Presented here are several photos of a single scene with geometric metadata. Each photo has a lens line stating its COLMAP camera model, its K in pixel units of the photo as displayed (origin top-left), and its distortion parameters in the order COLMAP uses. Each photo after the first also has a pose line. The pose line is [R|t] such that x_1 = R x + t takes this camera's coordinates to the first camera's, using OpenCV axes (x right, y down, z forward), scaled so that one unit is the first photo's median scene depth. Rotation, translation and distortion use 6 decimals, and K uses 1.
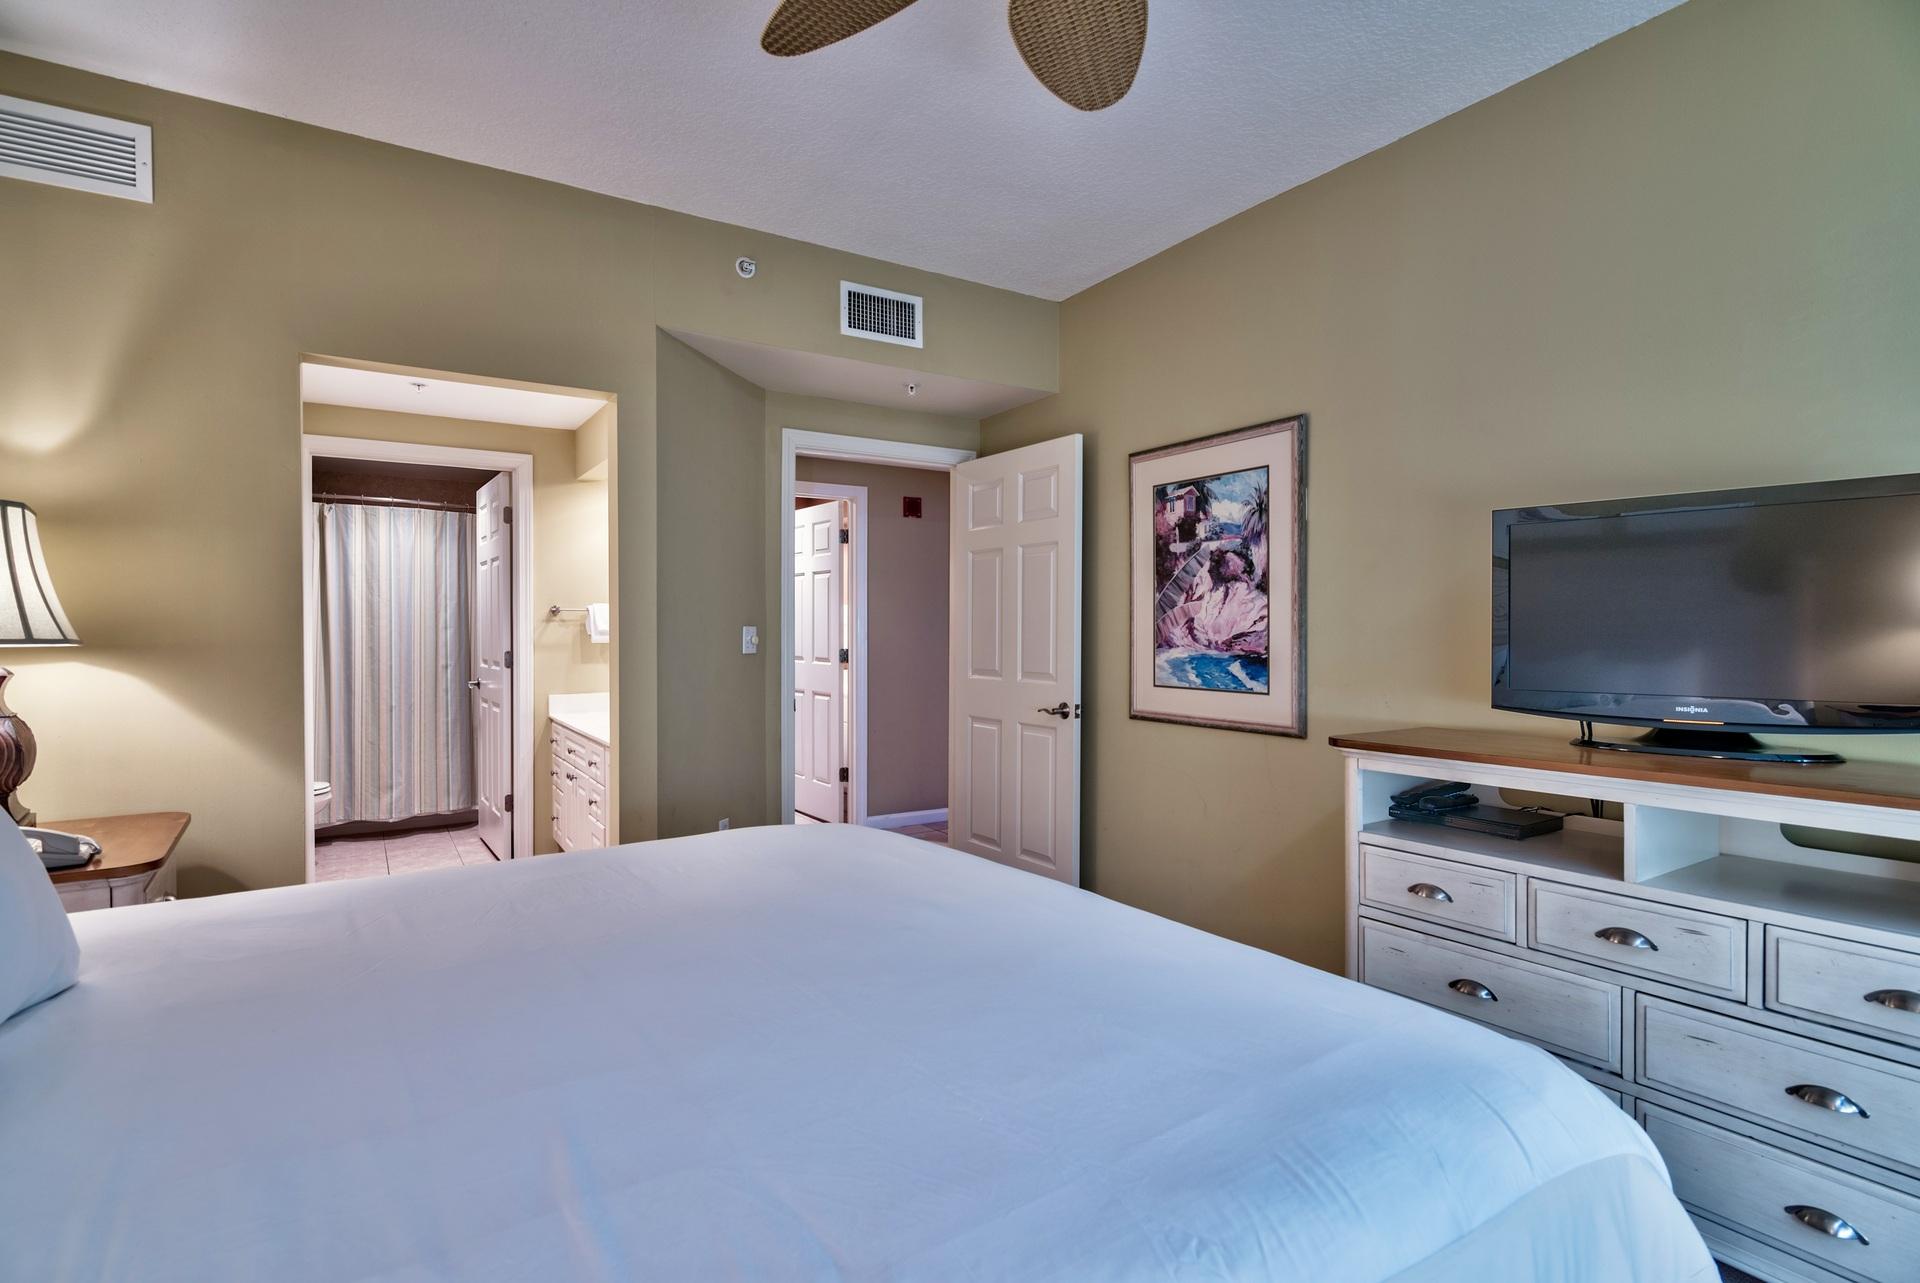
lens RADIAL K [[959.9, 0, 961.2], [0, 959.9, 638.7], [0, 0, 1]] dist [0.011557, -0.006543]
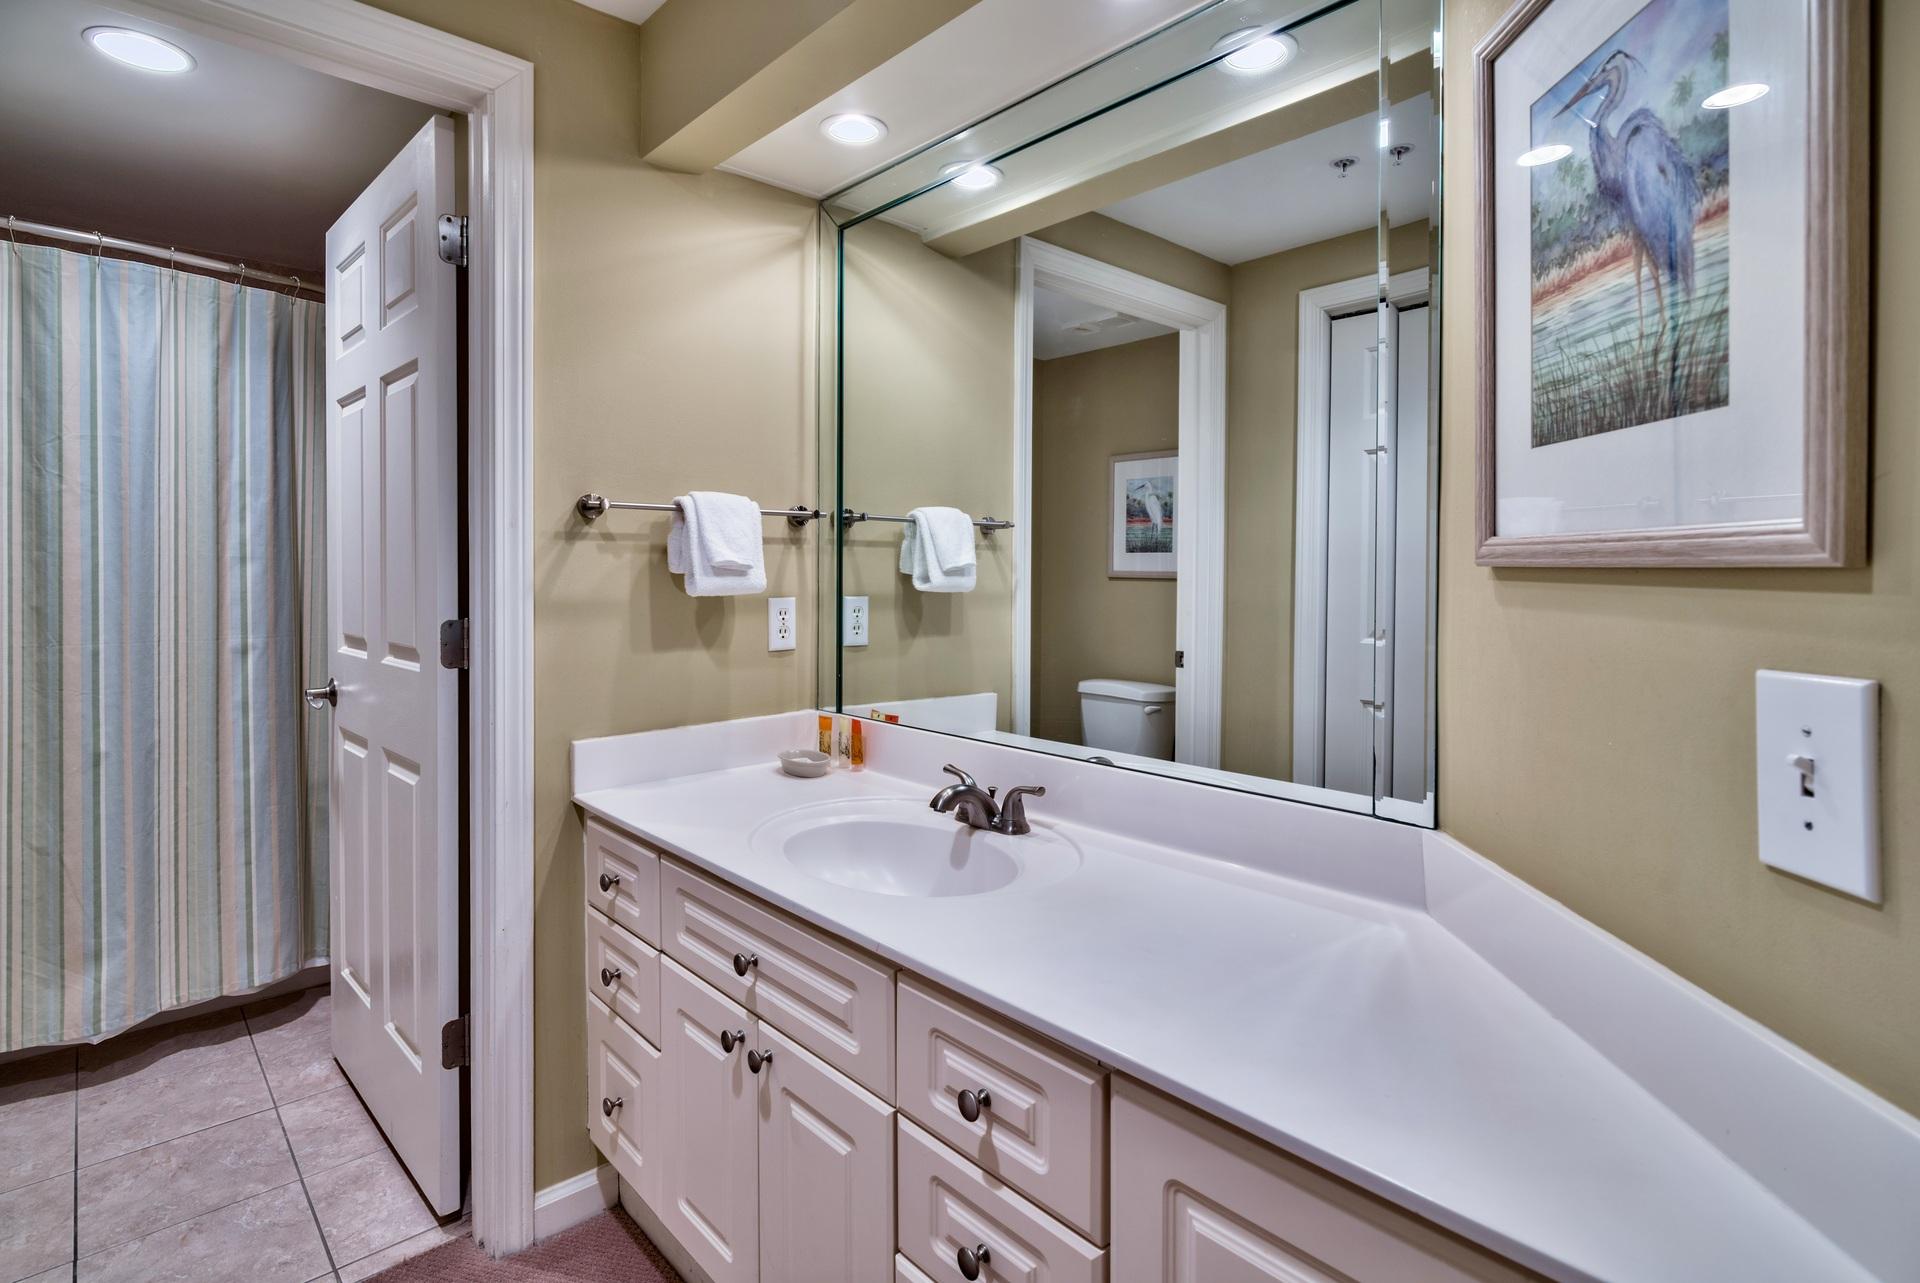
lens RADIAL K [[959.9, 0, 944.1], [0, 959.9, 589.7], [0, 0, 1]] dist [0.011557, -0.006543]
pose [[0.986873, 0.000014, 0.161497, -0.309093], [-0.000263, 0.999999, 0.001522, 0.001004], [-0.161497, -0.001545, 0.986872, 0.547996]]
